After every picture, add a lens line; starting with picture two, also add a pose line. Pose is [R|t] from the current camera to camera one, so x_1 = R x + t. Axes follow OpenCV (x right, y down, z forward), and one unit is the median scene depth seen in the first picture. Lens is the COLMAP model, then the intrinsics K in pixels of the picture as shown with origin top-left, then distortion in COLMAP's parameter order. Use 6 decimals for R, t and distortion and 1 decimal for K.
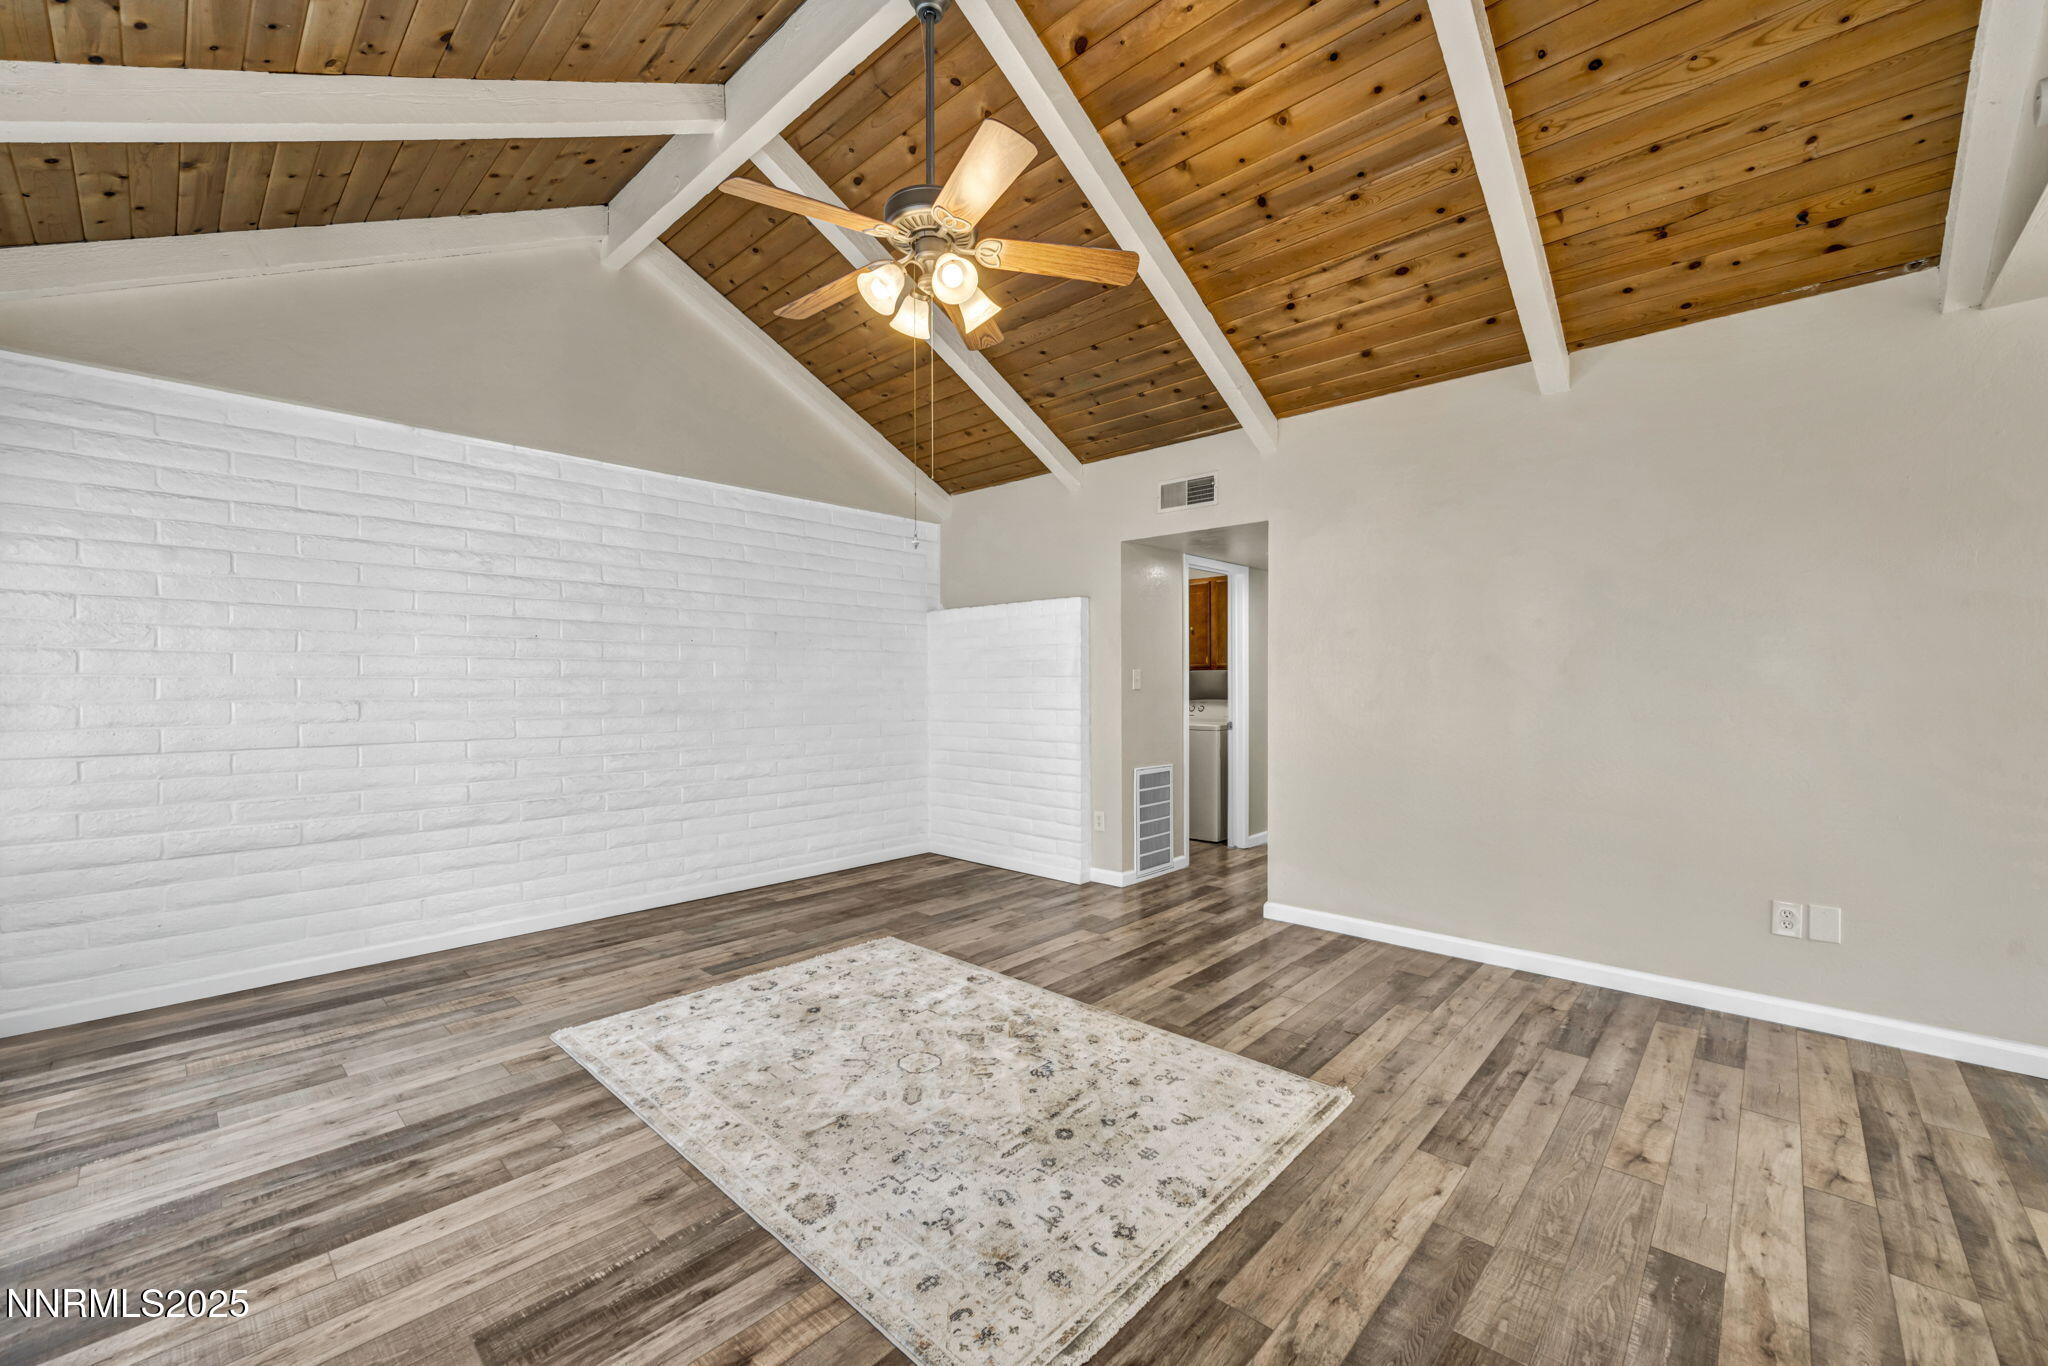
lens RADIAL K [[817.0, 0, 1019.1], [0, 817.0, 690.4], [0, 0, 1]] dist [-0.001270, 0.000106]
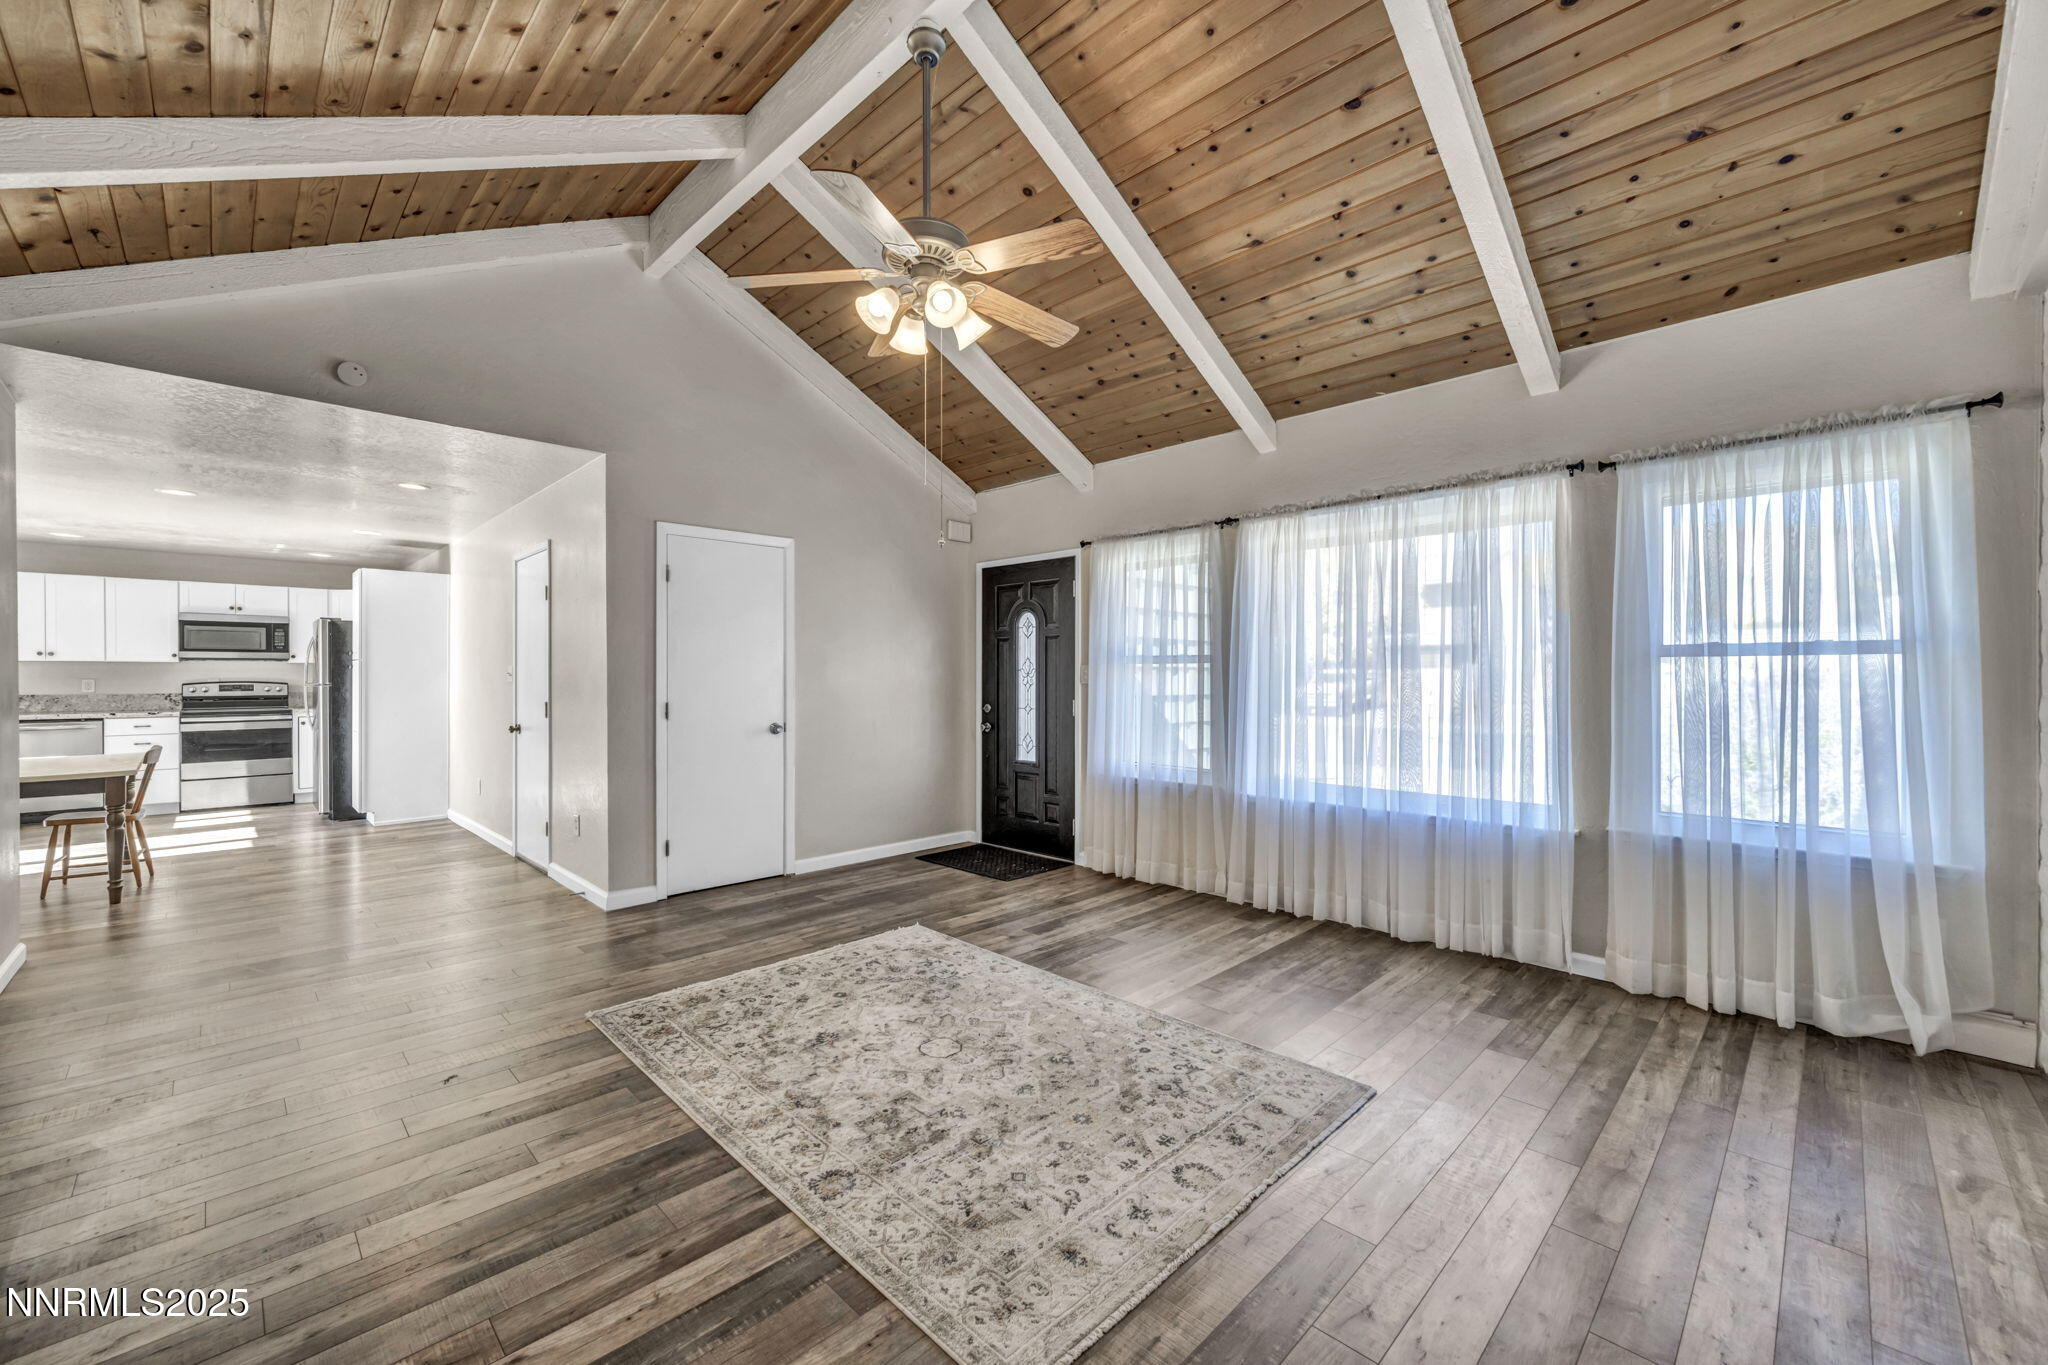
lens RADIAL K [[817.0, 0, 1016.6], [0, 817.0, 655.7], [0, 0, 1]] dist [-0.001270, 0.000106]
pose [[-0.999167, 0.002854, 0.040715, -0.183200], [0.002032, 0.999793, -0.020224, -0.007446], [-0.040764, -0.020125, -0.998966, 1.434450]]
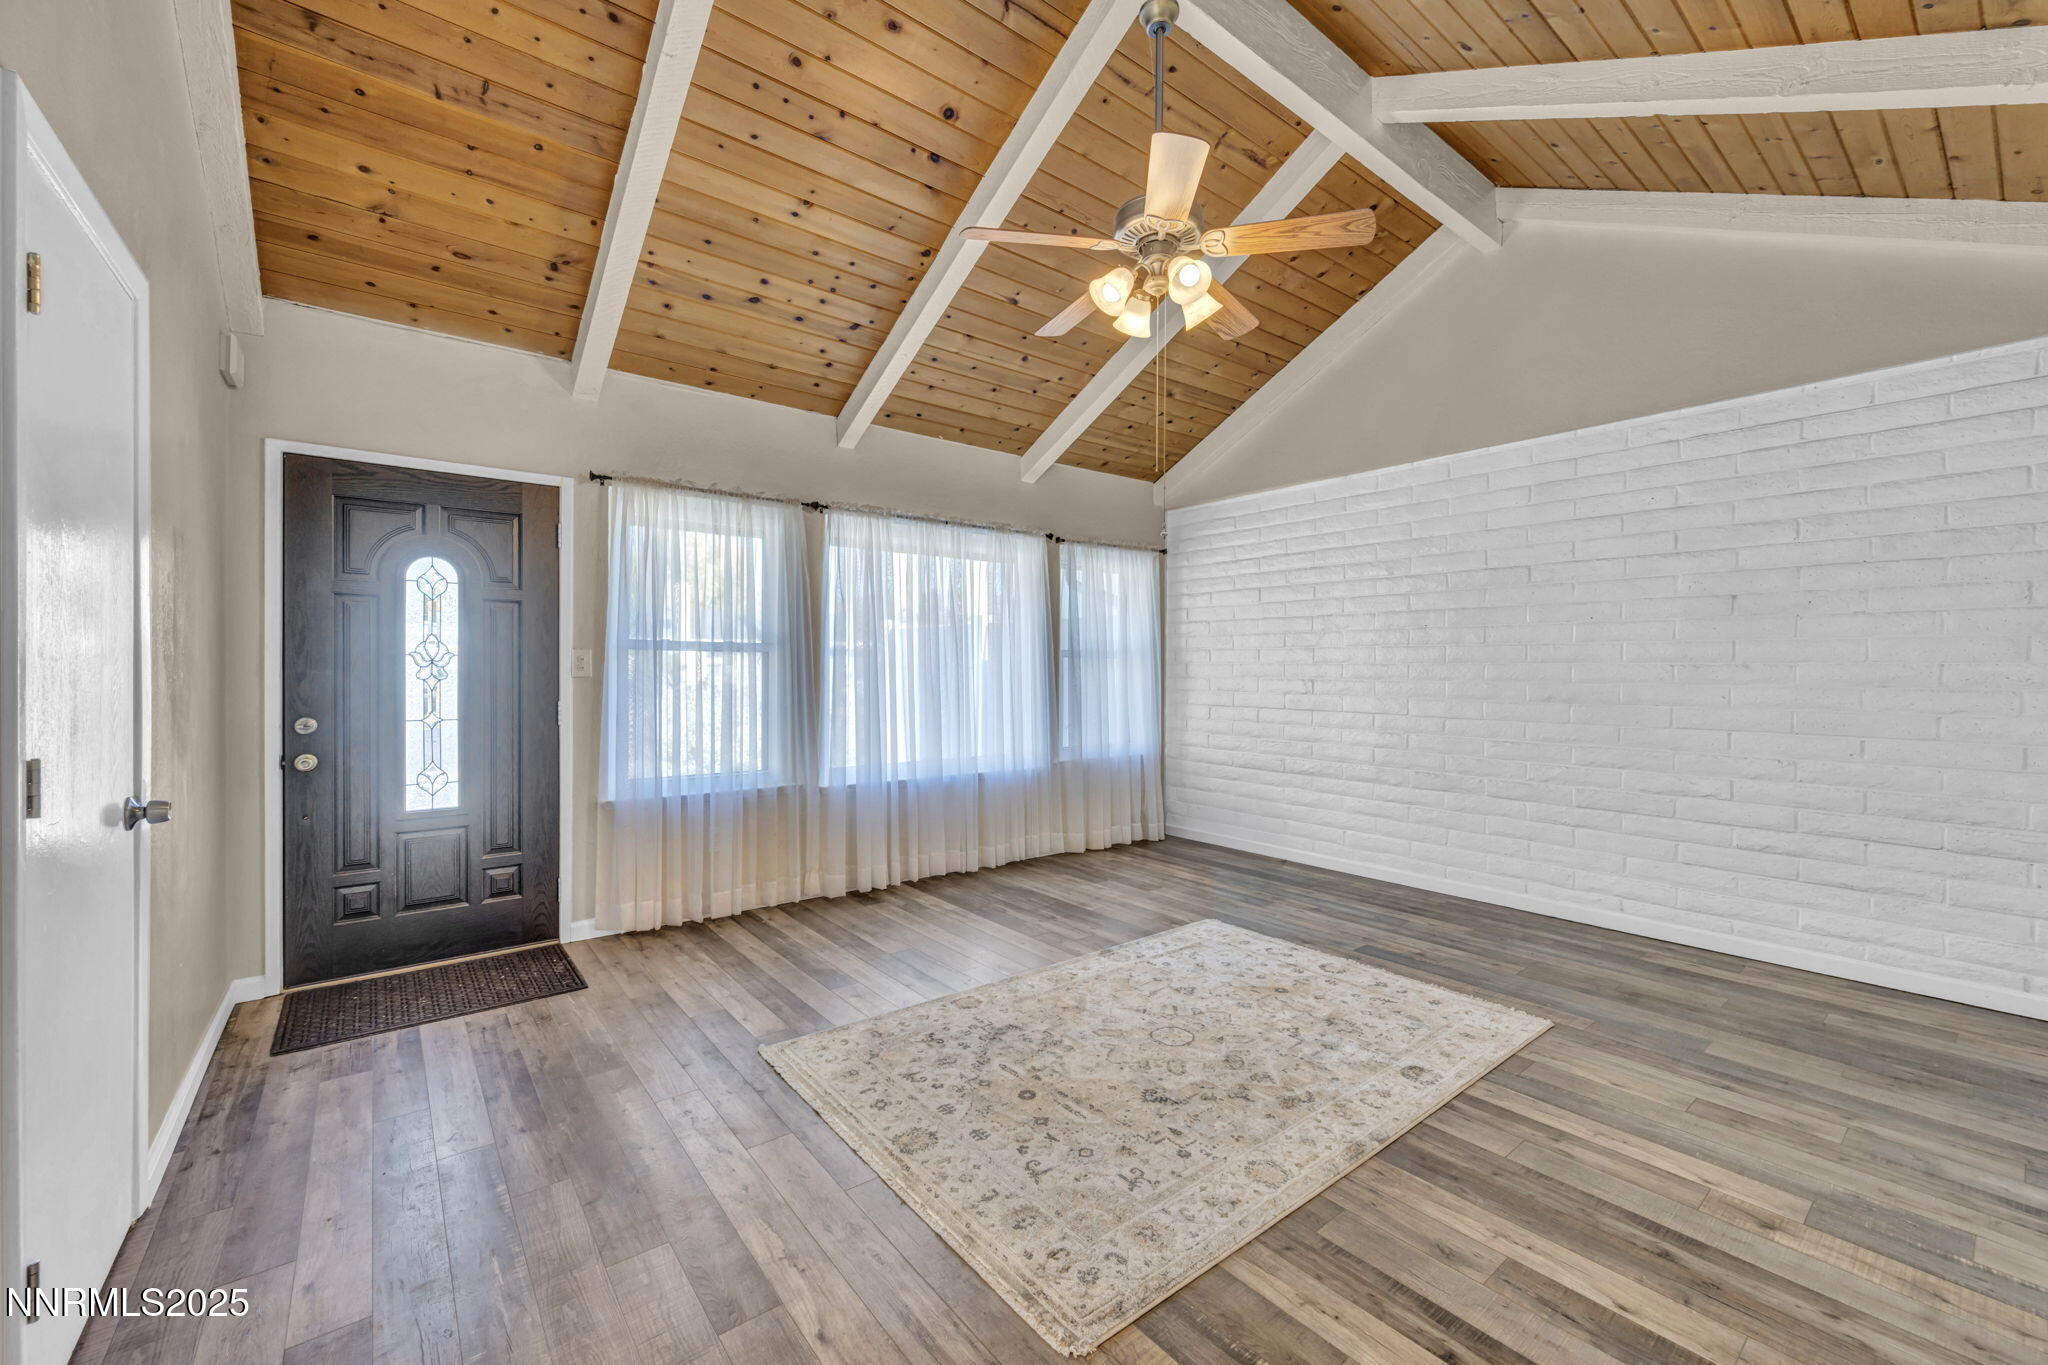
lens RADIAL K [[817.0, 0, 1031.6], [0, 817.0, 669.0], [0, 0, 1]] dist [-0.001270, 0.000106]
pose [[-0.141681, 0.004084, -0.989904, 0.655787], [-0.009964, 0.999935, 0.005551, -0.008901], [0.989862, 0.010650, -0.141631, 0.685728]]
